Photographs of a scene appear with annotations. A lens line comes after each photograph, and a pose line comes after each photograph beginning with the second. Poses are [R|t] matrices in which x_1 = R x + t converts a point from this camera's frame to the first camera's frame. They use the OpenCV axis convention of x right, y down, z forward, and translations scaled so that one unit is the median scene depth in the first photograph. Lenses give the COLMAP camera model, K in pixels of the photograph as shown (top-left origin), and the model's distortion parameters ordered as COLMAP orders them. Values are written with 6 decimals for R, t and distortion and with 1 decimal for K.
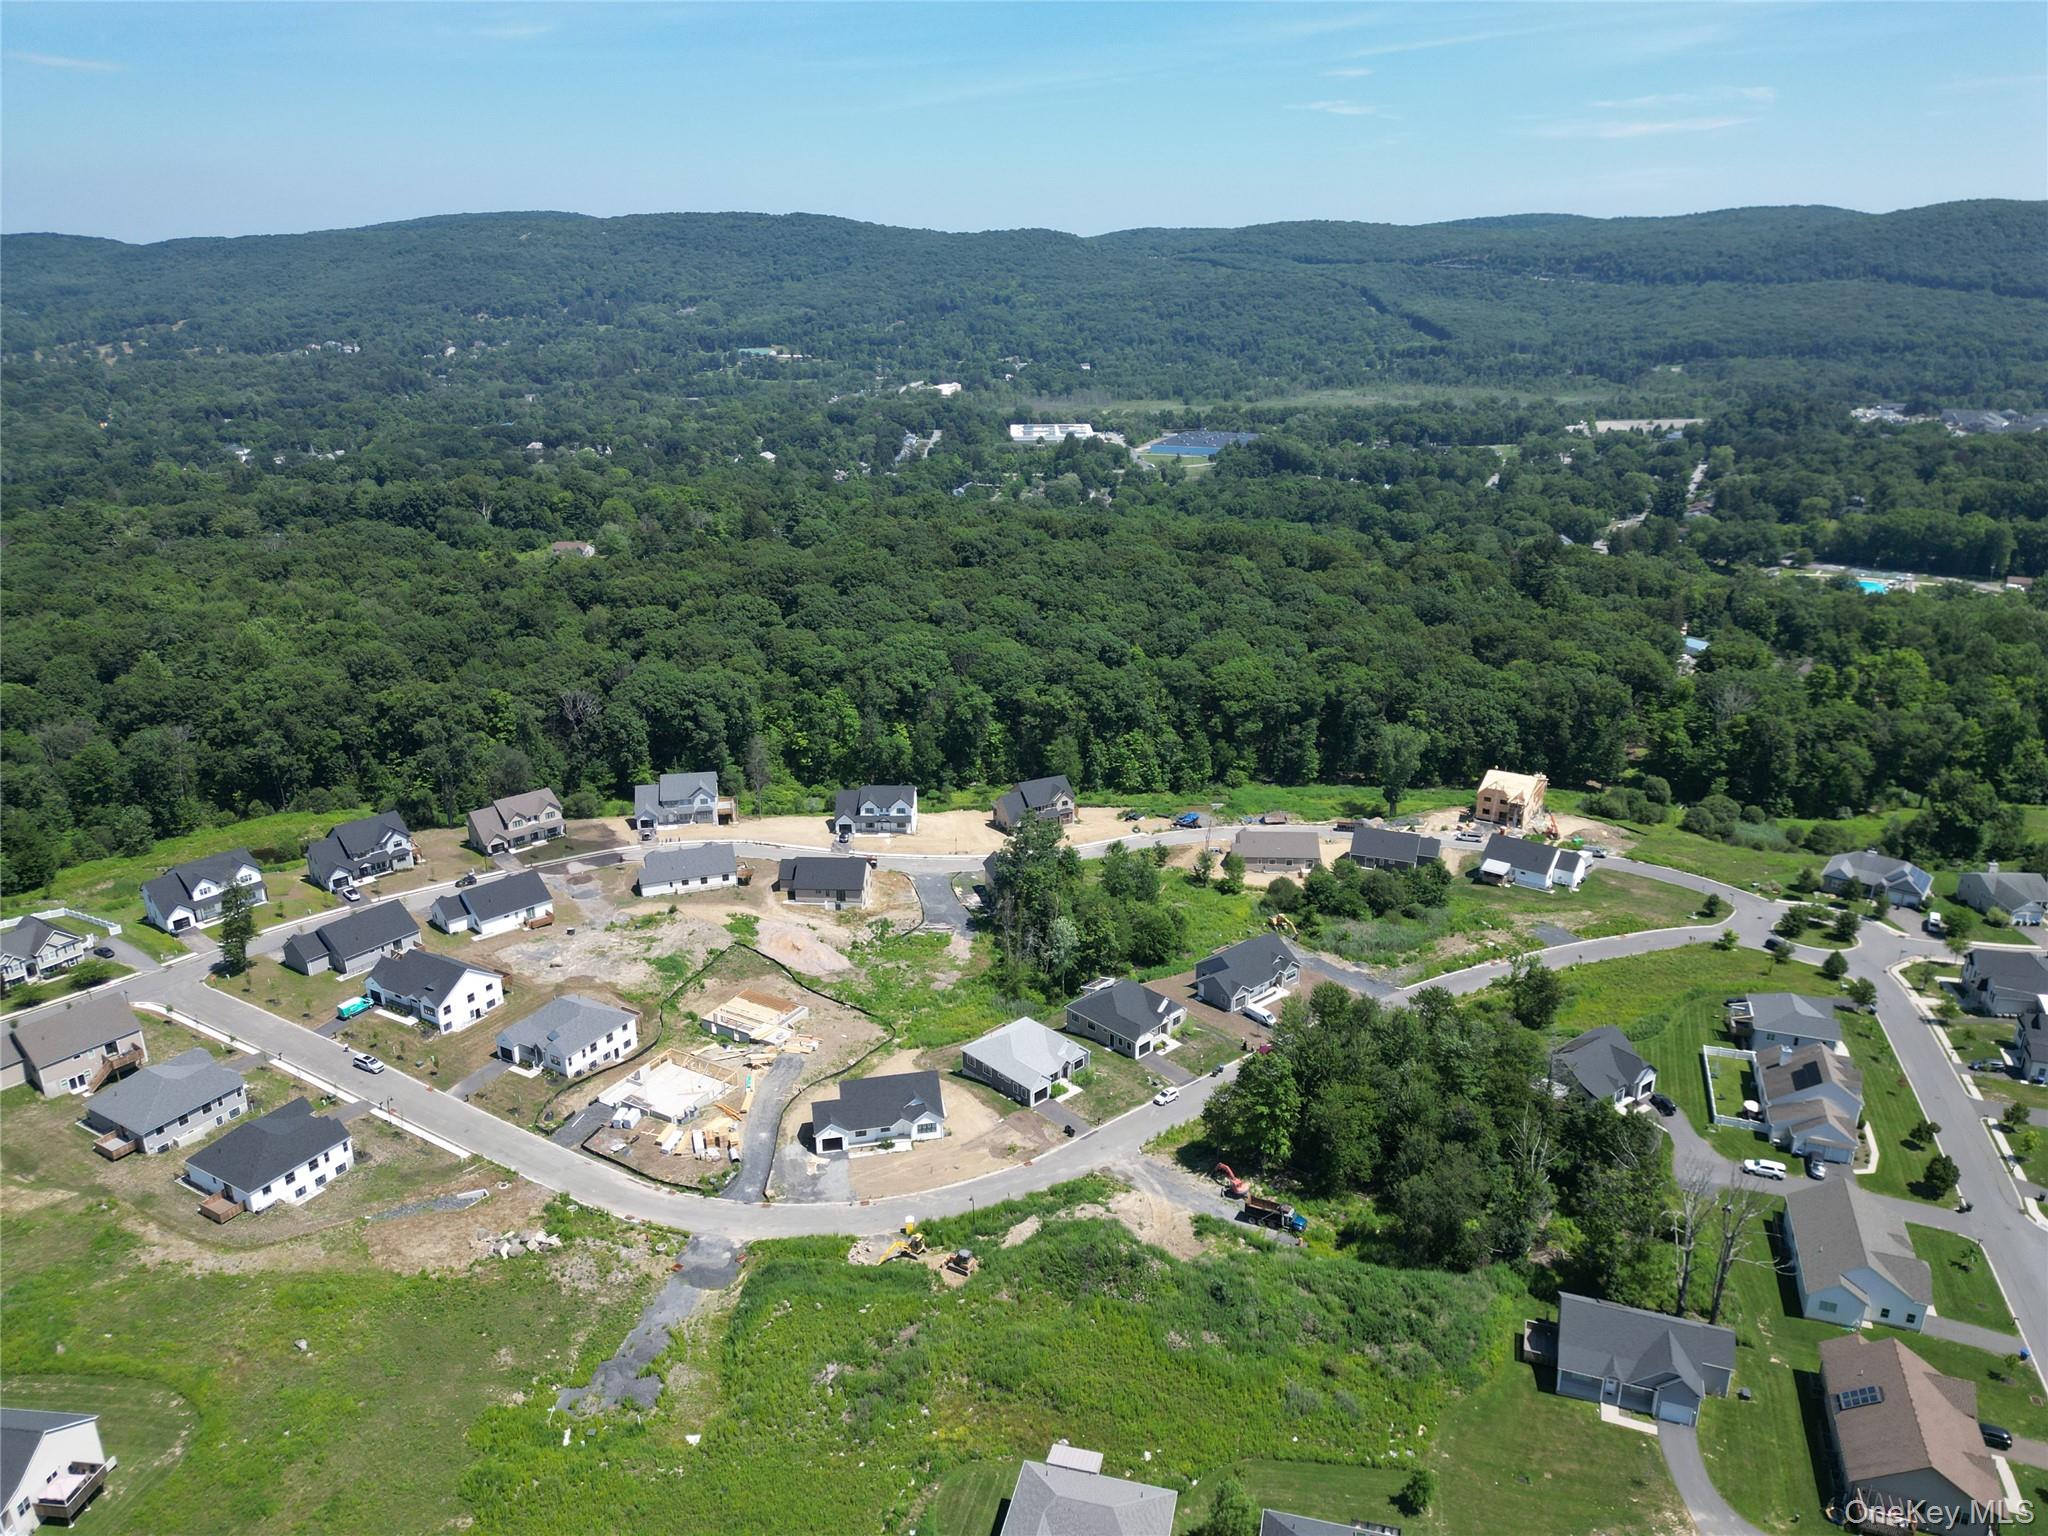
lens RADIAL K [[1431.9, 0, 1024.0], [0, 1431.9, 768.0], [0, 0, 1]] dist [0.064446, -0.064615]
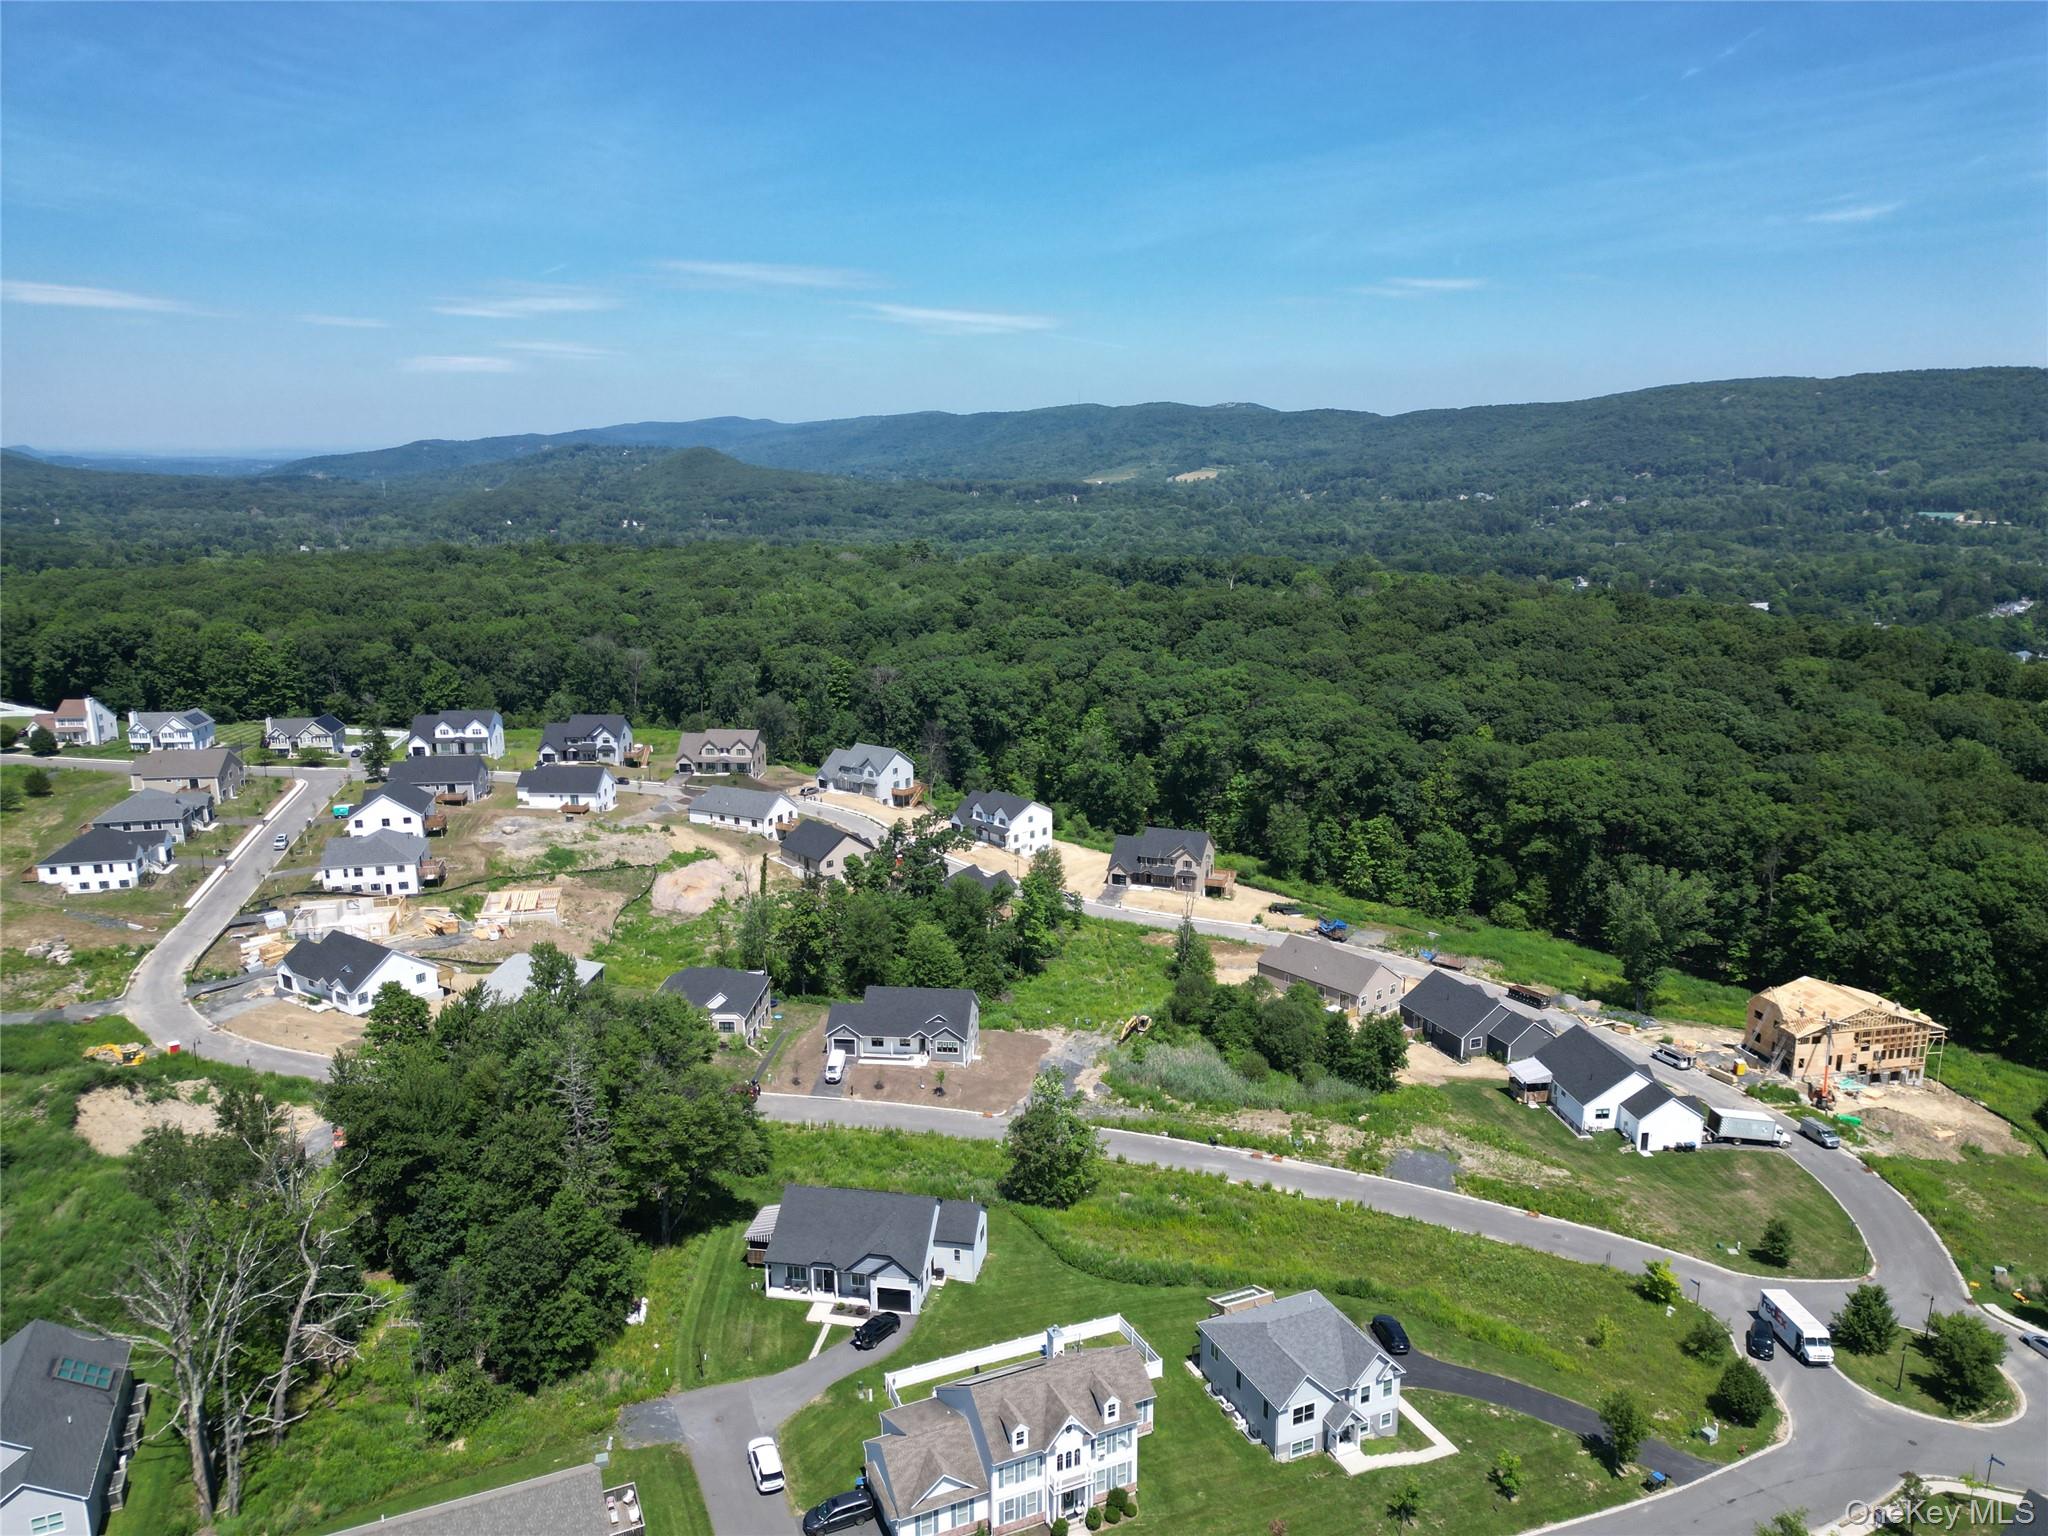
lens RADIAL K [[1430.4, 0, 1024.0], [0, 1430.4, 768.0], [0, 0, 1]] dist [0.073149, -0.068729]
pose [[0.684047, 0.164509, -0.710645, 0.505237], [-0.248424, 0.968537, -0.014918, 0.007246], [0.685832, 0.186746, 0.703393, 0.360144]]
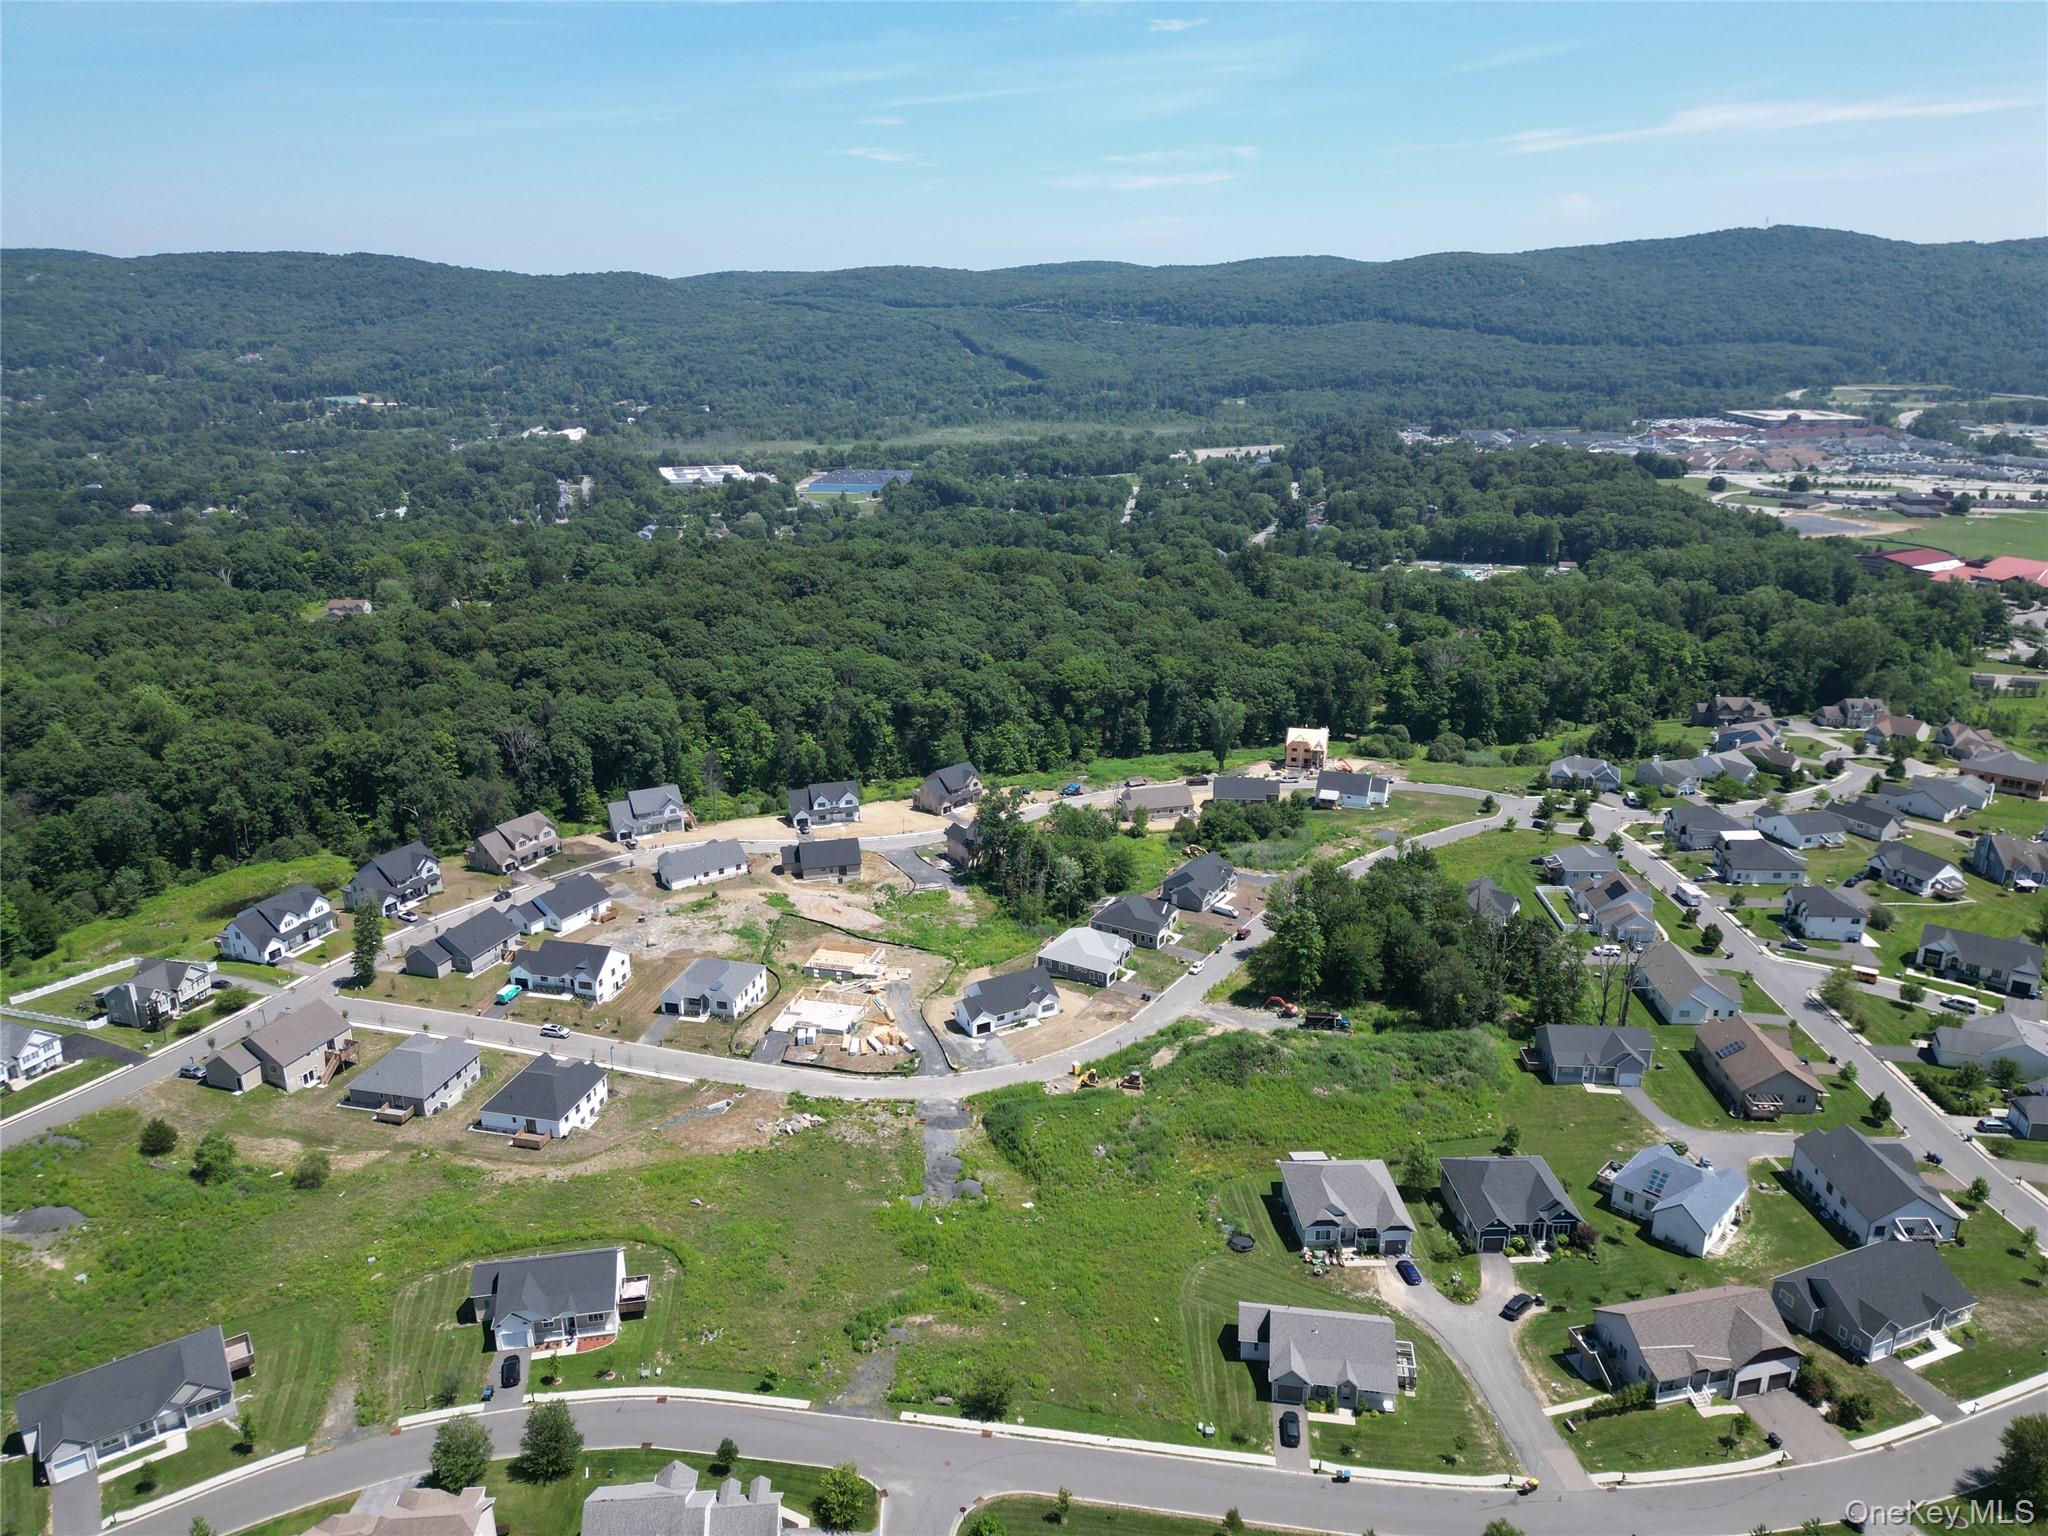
lens RADIAL K [[1430.4, 0, 1024.0], [0, 1430.4, 768.0], [0, 0, 1]] dist [0.073149, -0.068729]
pose [[0.958156, -0.092334, 0.270947, -0.244104], [0.098886, 0.995042, -0.010601, 0.026839], [-0.268625, 0.036950, 0.962536, -0.145246]]
